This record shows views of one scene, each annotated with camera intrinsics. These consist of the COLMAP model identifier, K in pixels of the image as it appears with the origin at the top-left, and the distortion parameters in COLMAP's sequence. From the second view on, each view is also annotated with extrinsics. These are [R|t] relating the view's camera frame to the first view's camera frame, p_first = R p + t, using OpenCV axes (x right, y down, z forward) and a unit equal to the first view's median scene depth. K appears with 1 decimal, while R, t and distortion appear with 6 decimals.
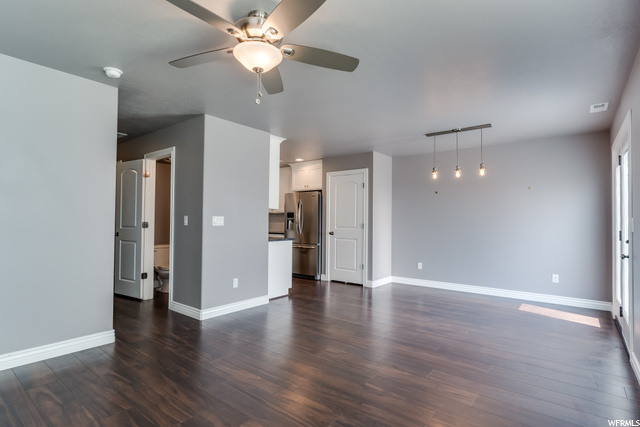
lens RADIAL K [[326.2, 0, 323.1], [0, 326.2, 213.9], [0, 0, 1]] dist [-0.009921, 0.001379]
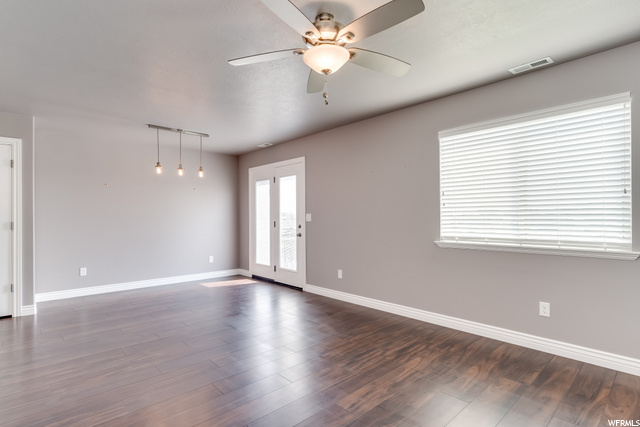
lens RADIAL K [[326.2, 0, 316.9], [0, 326.2, 218.0], [0, 0, 1]] dist [-0.009921, 0.001379]
pose [[0.163705, -0.015025, 0.986395, -0.425520], [-0.014940, 0.999732, 0.017708, 0.000440], [-0.986396, -0.017636, 0.163436, 0.292173]]
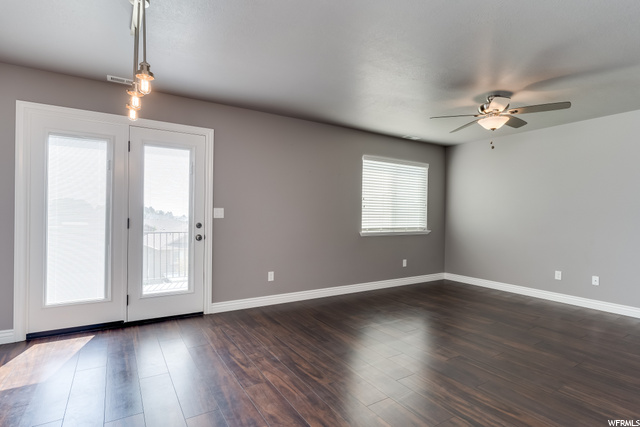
lens RADIAL K [[326.2, 0, 320.0], [0, 326.2, 214.8], [0, 0, 1]] dist [-0.009921, 0.001379]
pose [[-0.942175, -0.020757, 0.334477, 0.022301], [-0.029159, 0.999372, -0.020119, 0.025720], [-0.333849, -0.028709, -0.942189, 1.003289]]
